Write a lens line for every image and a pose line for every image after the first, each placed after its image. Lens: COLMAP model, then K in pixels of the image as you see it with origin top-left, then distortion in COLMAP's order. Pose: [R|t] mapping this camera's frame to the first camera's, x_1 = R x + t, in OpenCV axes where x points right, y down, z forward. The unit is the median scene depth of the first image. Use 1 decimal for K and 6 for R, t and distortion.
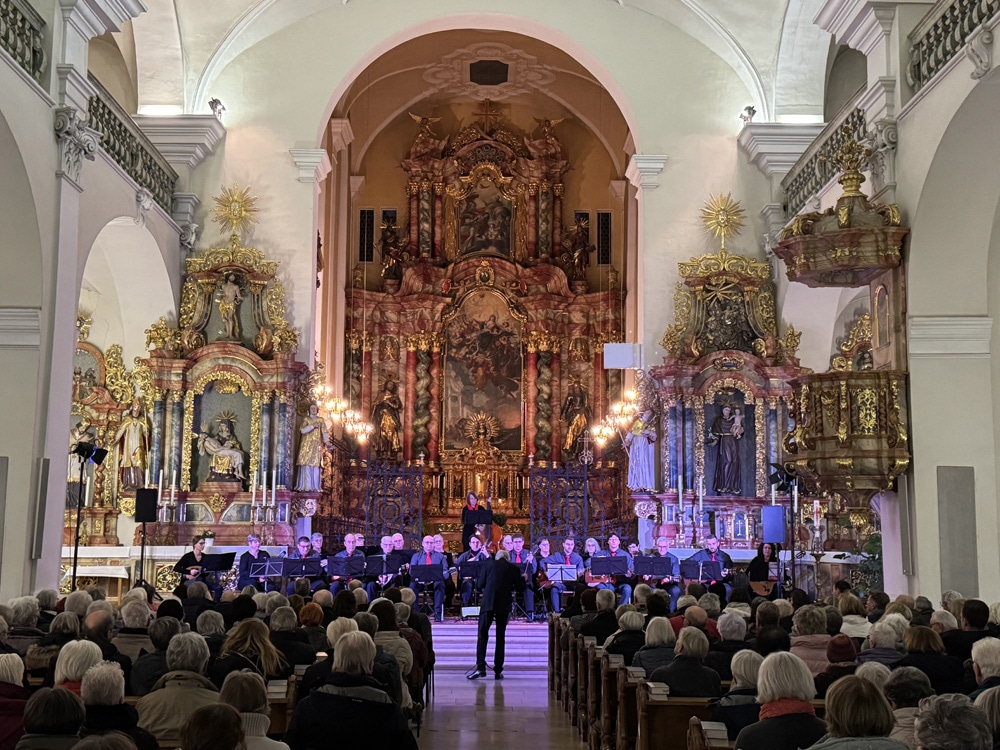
lens RADIAL K [[1310.3, 0, 500.0], [0, 1310.3, 375.0], [0, 0, 1]] dist [0.141117, 0.028750]
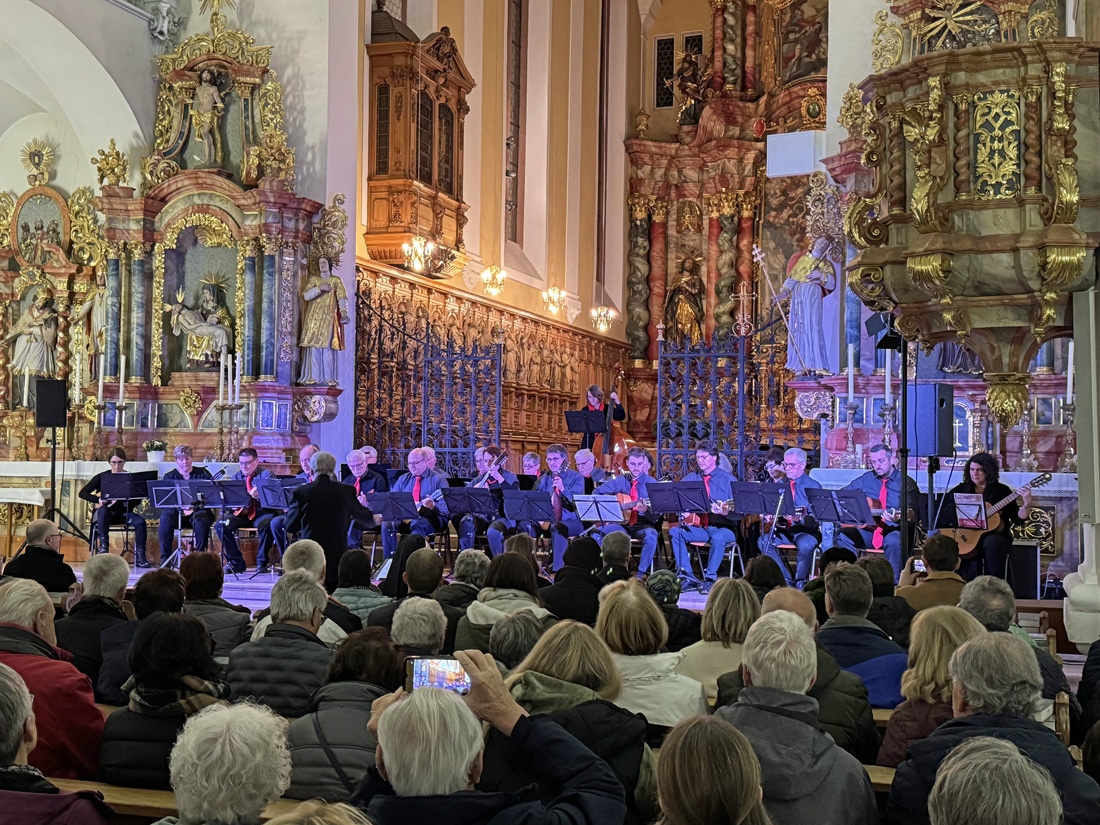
lens RADIAL K [[1349.3, 0, 550.0], [0, 1349.3, 412.5], [0, 0, 1]] dist [0.212912, -0.497098]
pose [[0.937160, -0.010809, -0.348734, 0.209723], [0.040688, 0.996086, 0.078469, 0.051477], [0.346521, -0.087727, 0.933931, 0.374515]]
